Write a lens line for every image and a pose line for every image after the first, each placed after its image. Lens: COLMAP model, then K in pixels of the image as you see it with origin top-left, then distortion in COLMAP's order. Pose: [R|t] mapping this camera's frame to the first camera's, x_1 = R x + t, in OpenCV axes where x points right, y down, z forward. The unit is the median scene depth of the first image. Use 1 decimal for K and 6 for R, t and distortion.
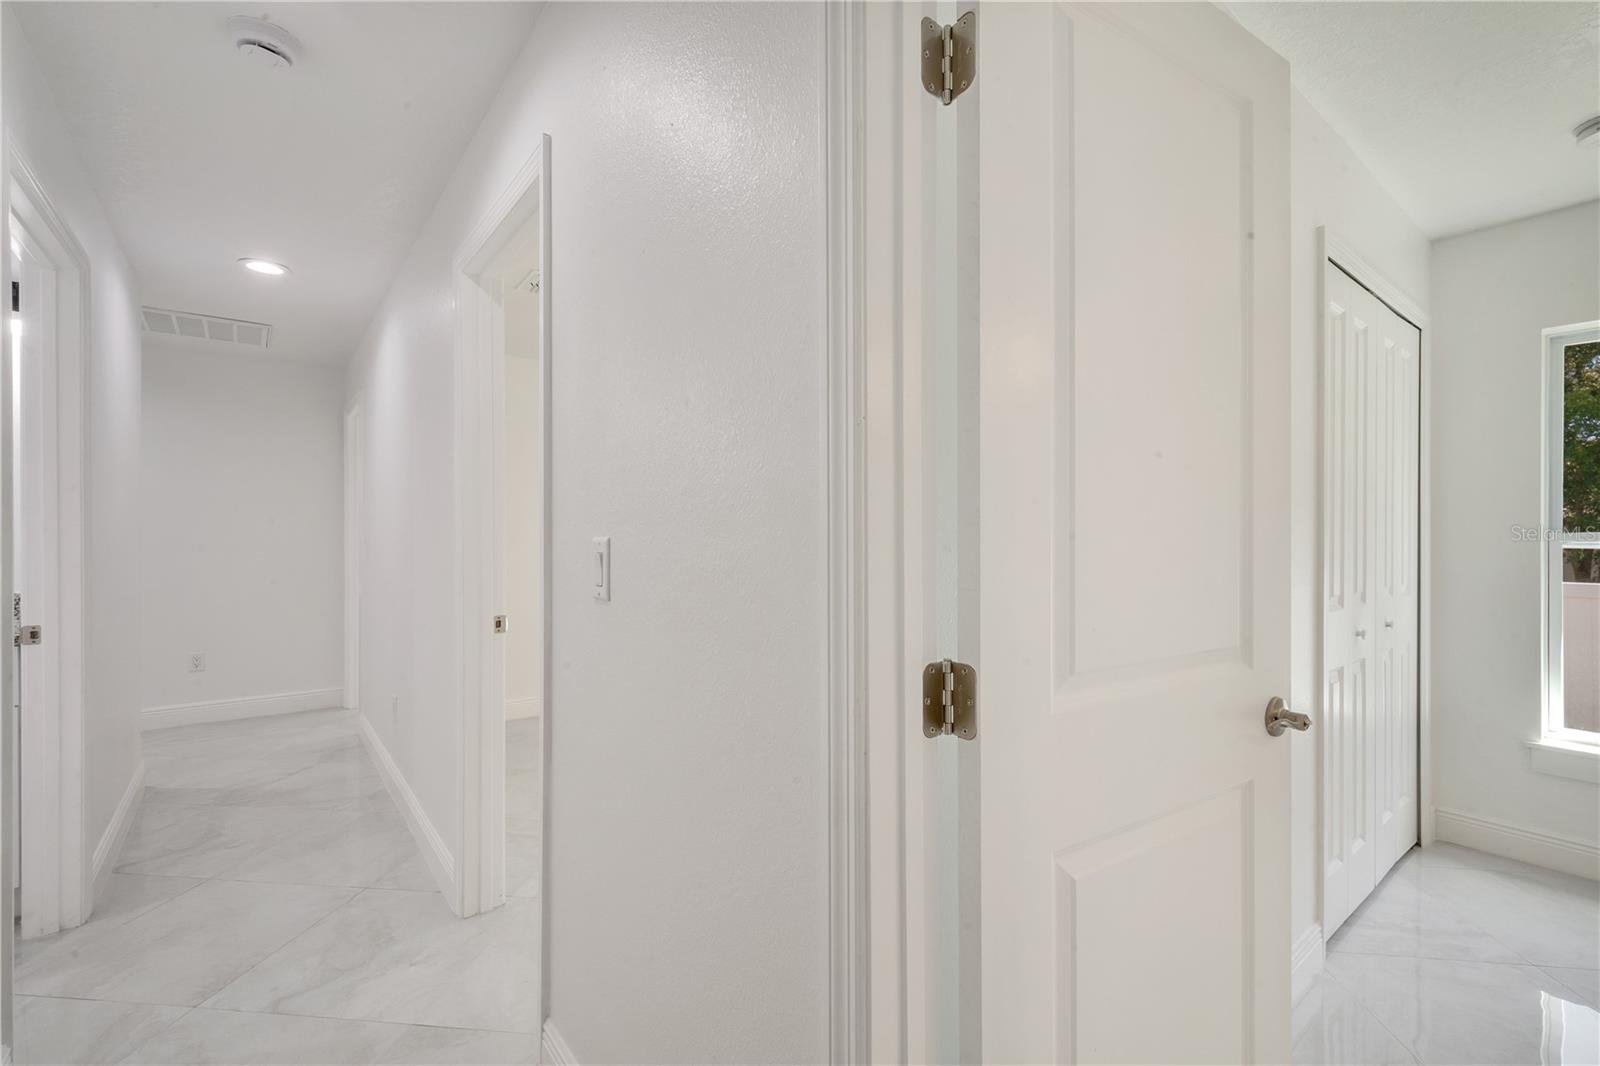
lens RADIAL K [[687.7, 0, 802.5], [0, 687.7, 546.8], [0, 0, 1]] dist [0.005679, 0.000021]
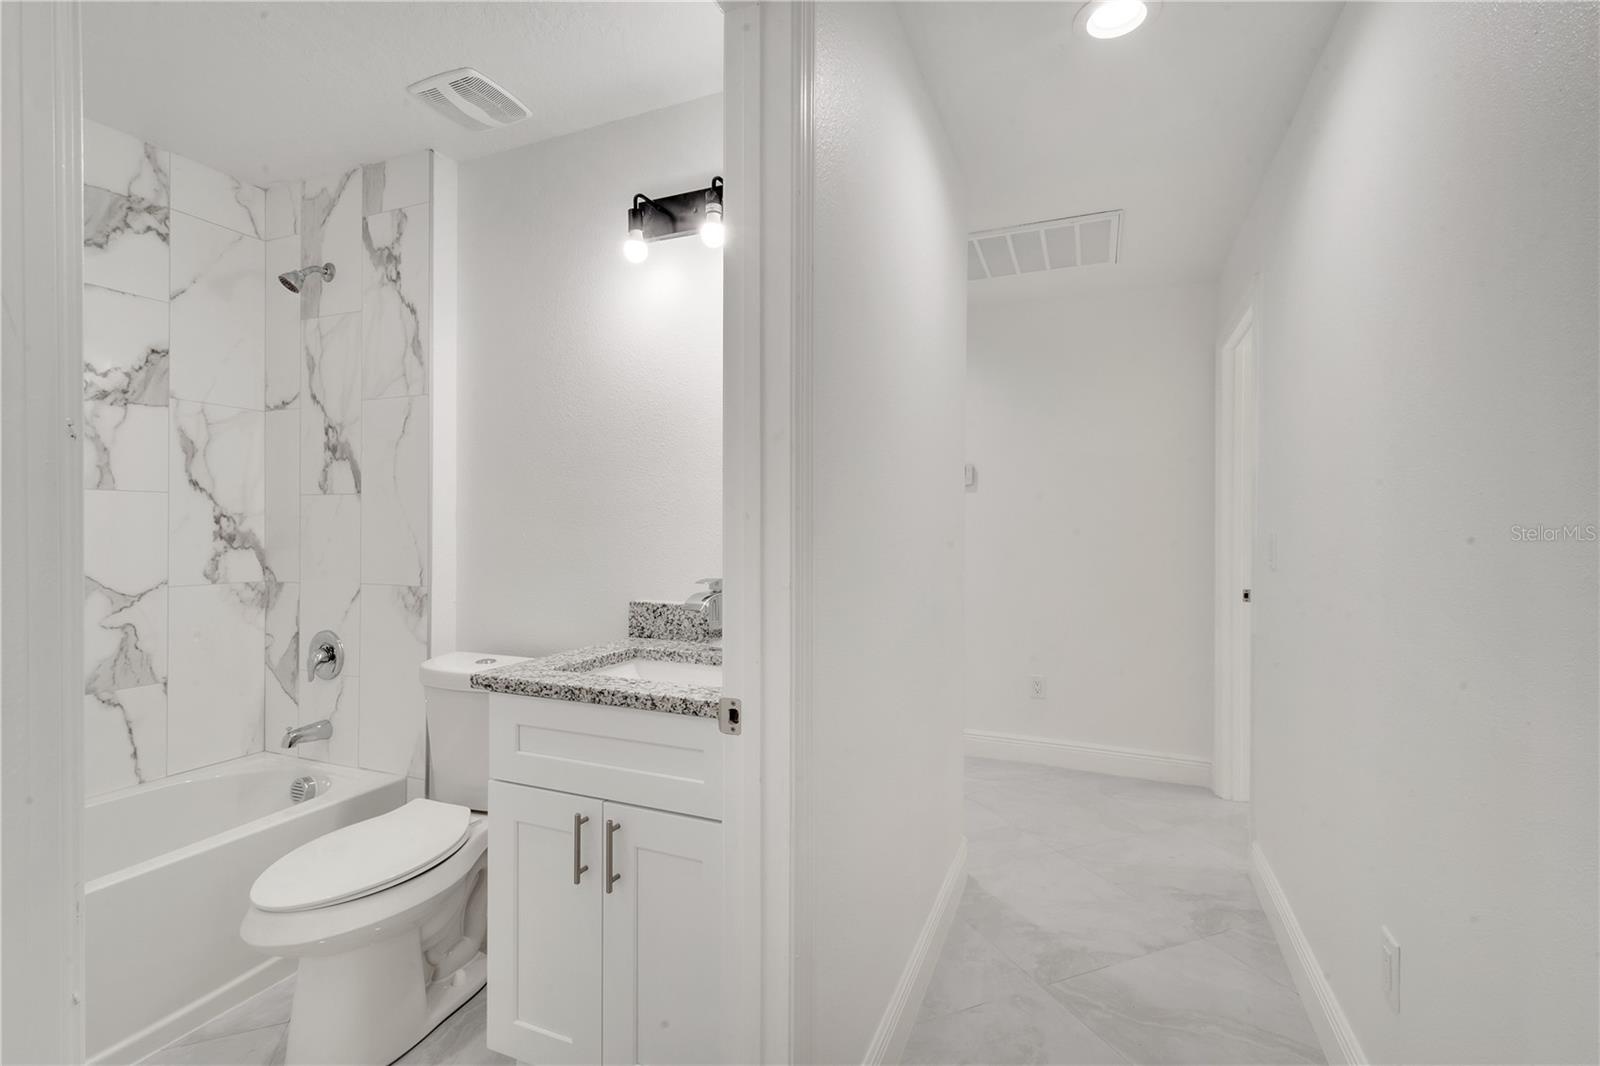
lens RADIAL K [[710.9, 0, 793.1], [0, 710.9, 514.1], [0, 0, 1]] dist [0.000325, -0.000132]
pose [[0.469846, -0.017996, -0.882565, -0.337774], [-0.021468, 0.999264, -0.031804, -0.004951], [0.882487, 0.033890, 0.469114, 0.432250]]
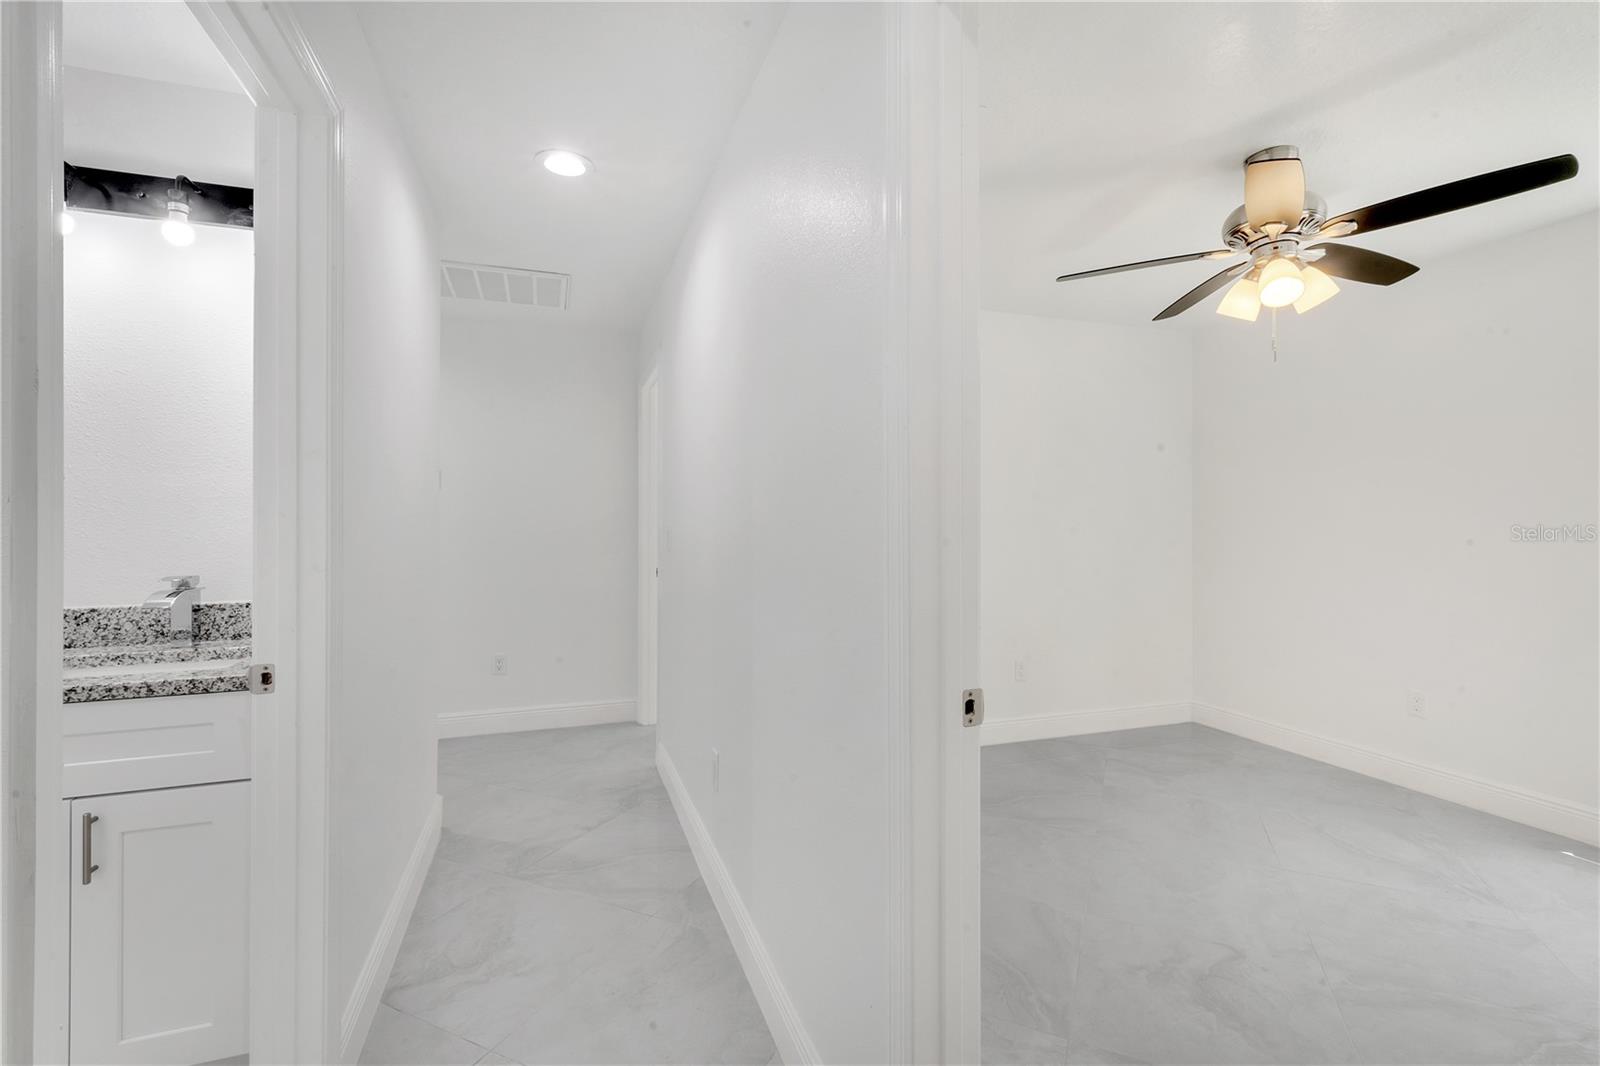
lens RADIAL K [[702.5, 0, 805.9], [0, 702.5, 533.9], [0, 0, 1]] dist [0.004205, 0.000227]
pose [[0.947286, 0.000828, -0.320388, -0.233717], [-0.003251, 0.999970, -0.007029, -0.002425], [0.320373, 0.007700, 0.947260, 0.297350]]
